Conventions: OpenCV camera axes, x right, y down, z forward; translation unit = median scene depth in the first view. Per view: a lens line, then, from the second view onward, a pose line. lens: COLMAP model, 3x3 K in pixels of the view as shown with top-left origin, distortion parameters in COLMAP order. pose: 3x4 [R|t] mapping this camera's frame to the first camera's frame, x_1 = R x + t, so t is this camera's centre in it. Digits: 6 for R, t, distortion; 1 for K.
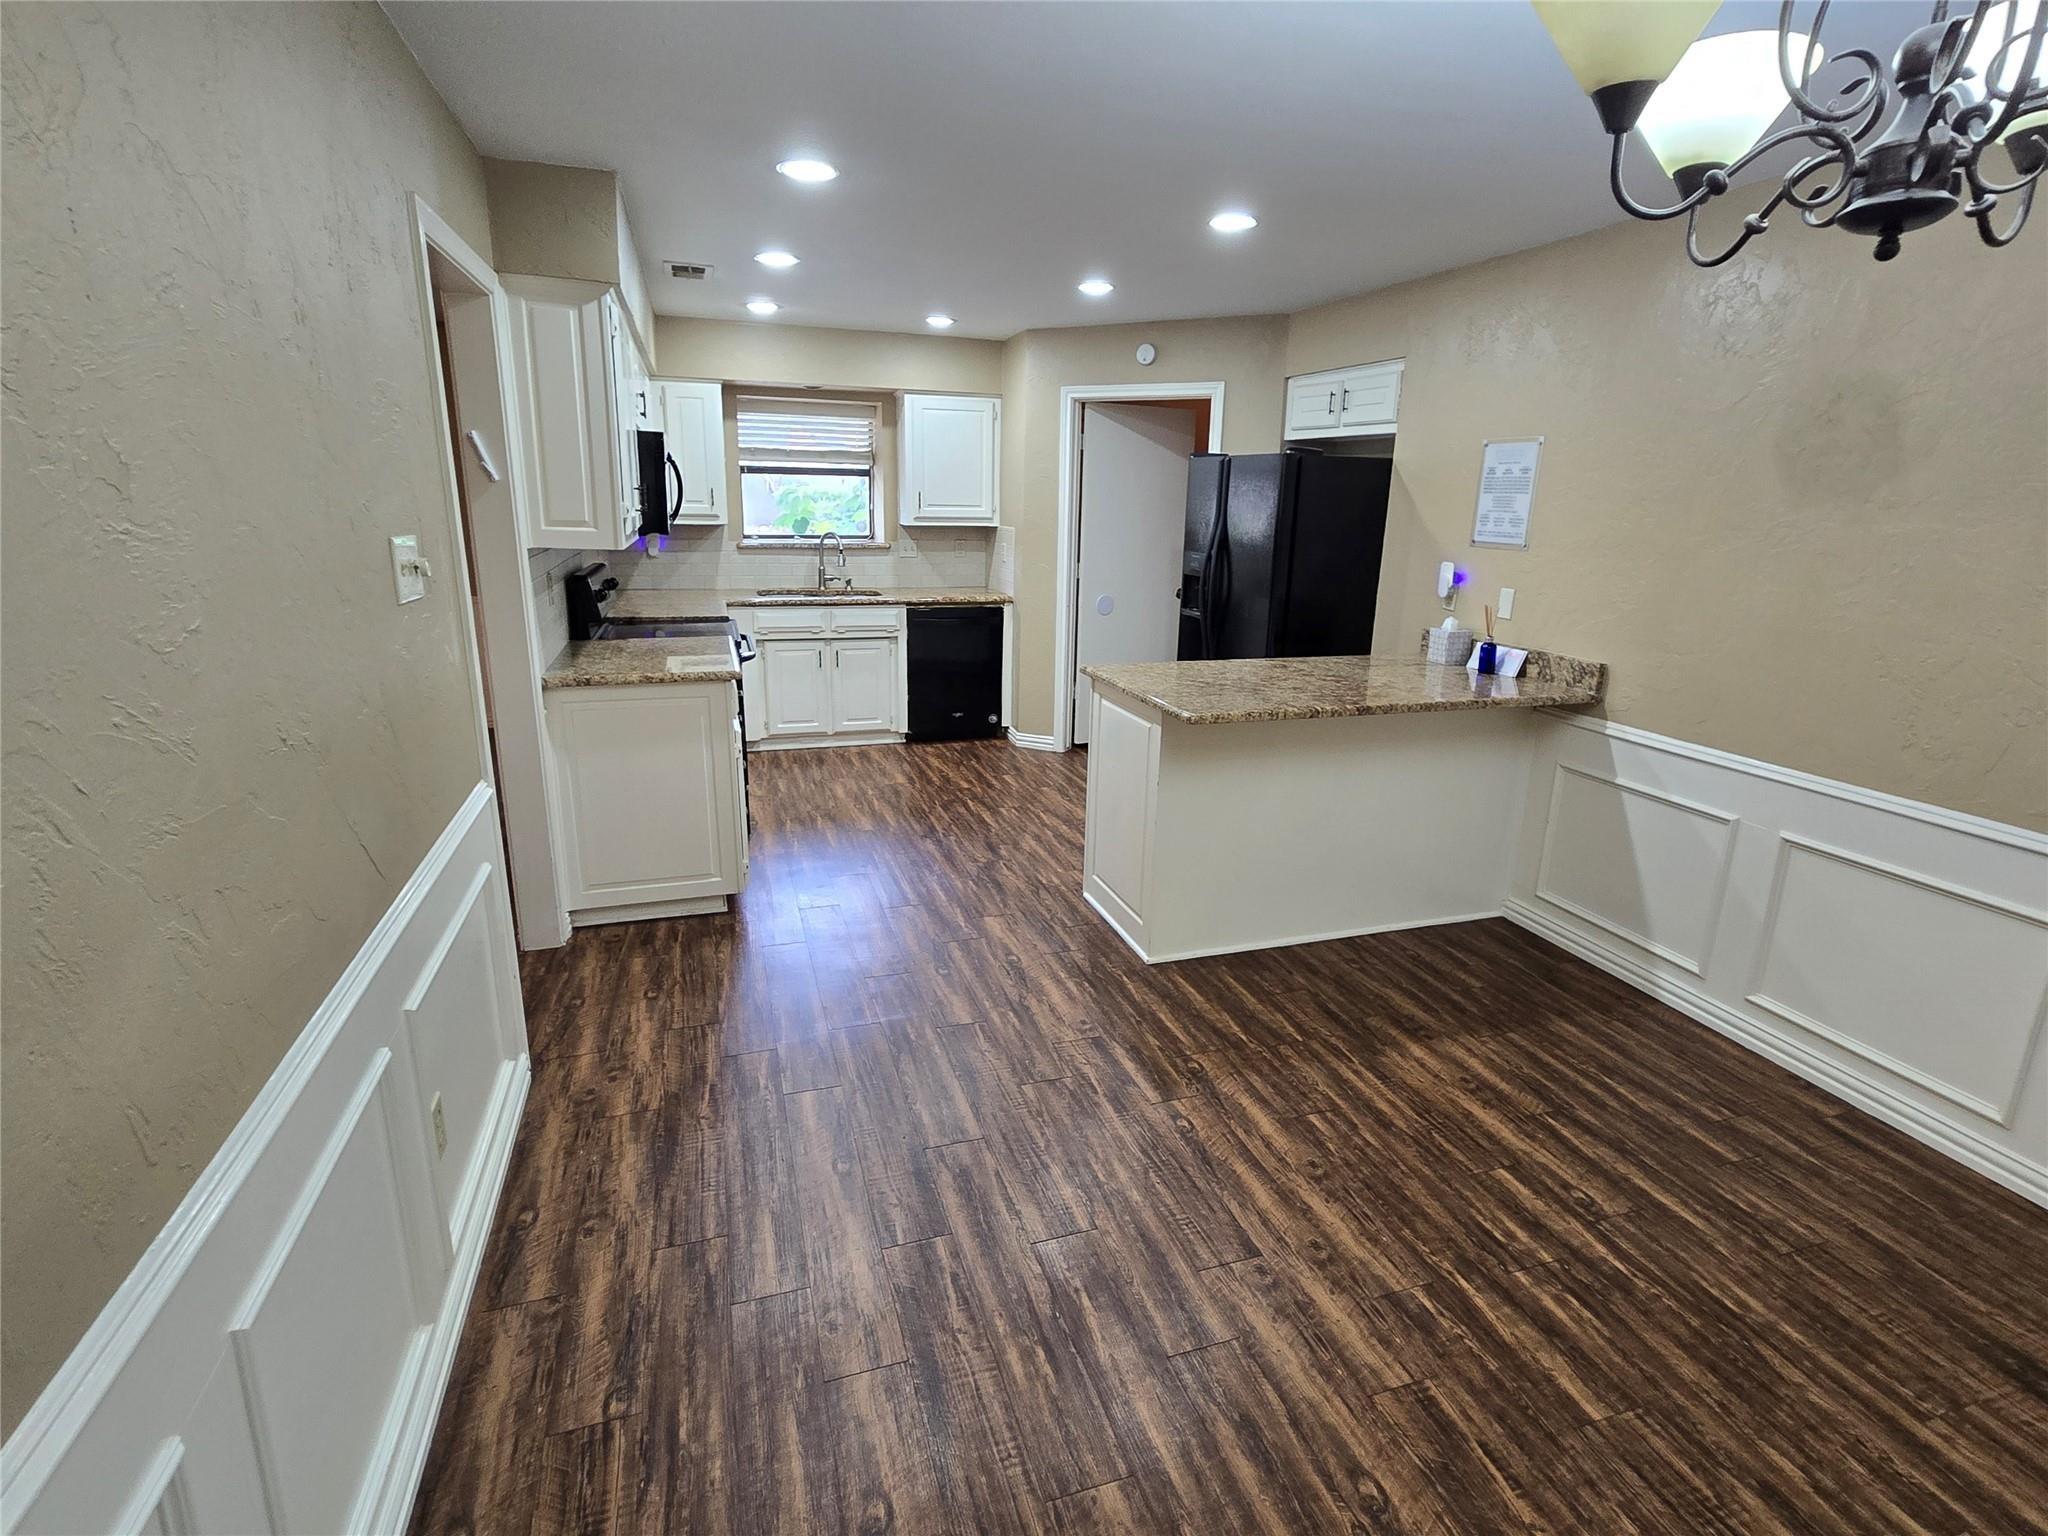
lens RADIAL K [[1015.5, 0, 1027.3], [0, 1015.5, 764.8], [0, 0, 1]] dist [-0.004316, 0.001373]
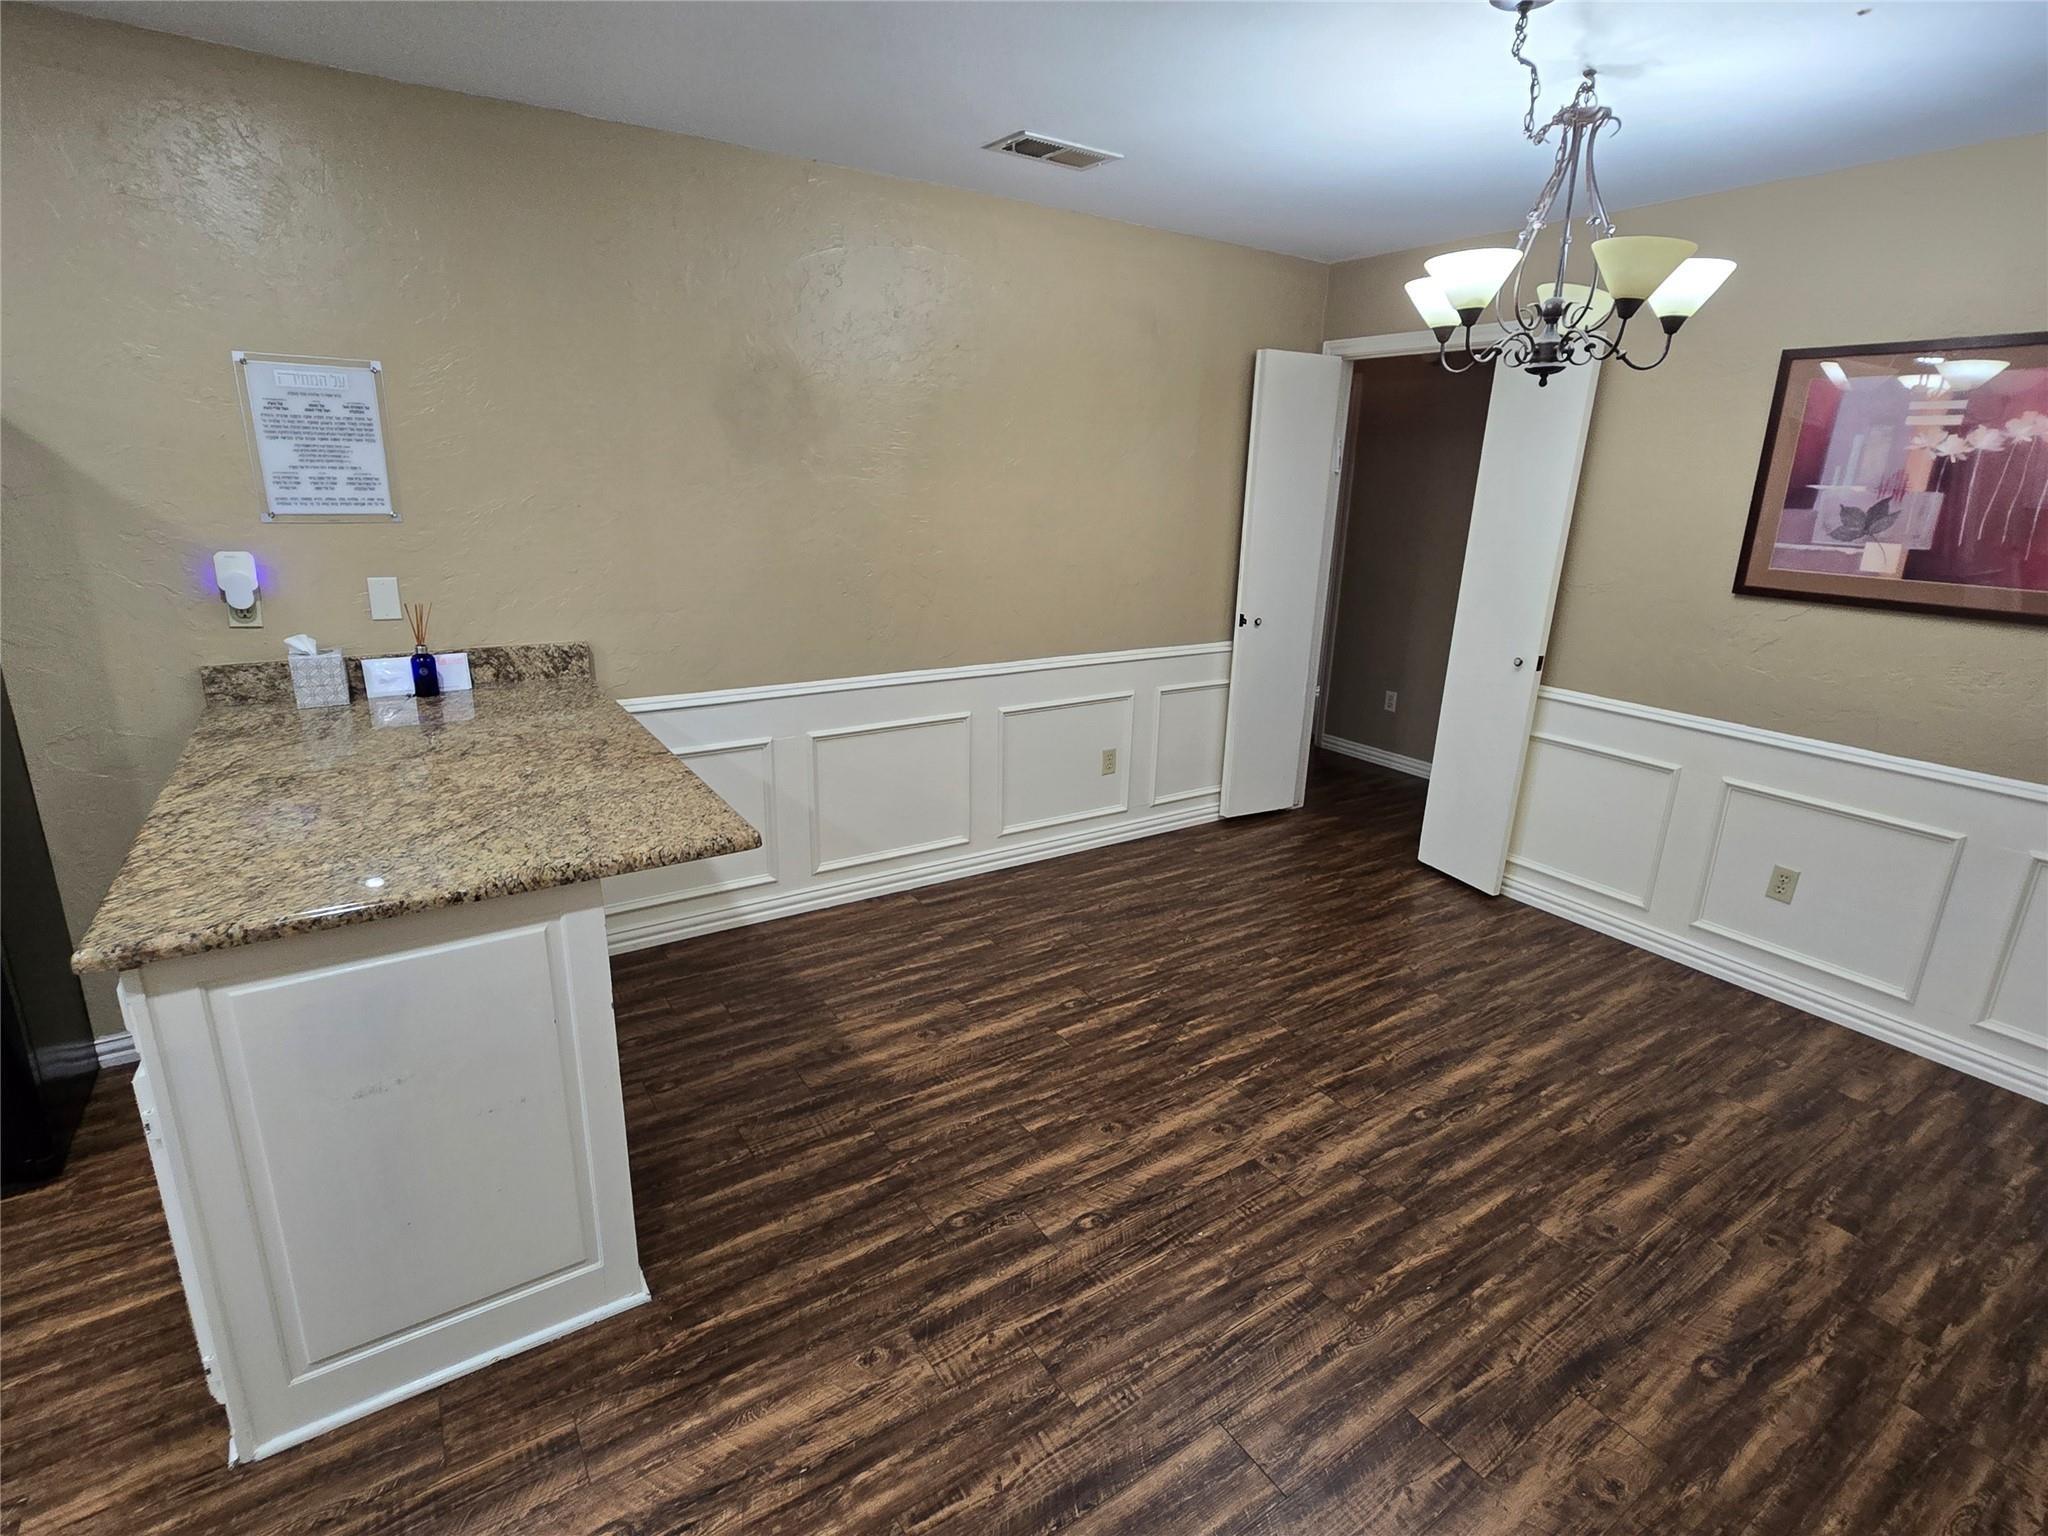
lens RADIAL K [[1015.5, 0, 1029.6], [0, 1015.5, 760.5], [0, 0, 1]] dist [-0.004316, 0.001373]
pose [[-0.284780, -0.294403, 0.912265, -0.477345], [0.216777, 0.907239, 0.360451, -0.302815], [-0.933760, 0.300407, -0.194544, 1.061481]]
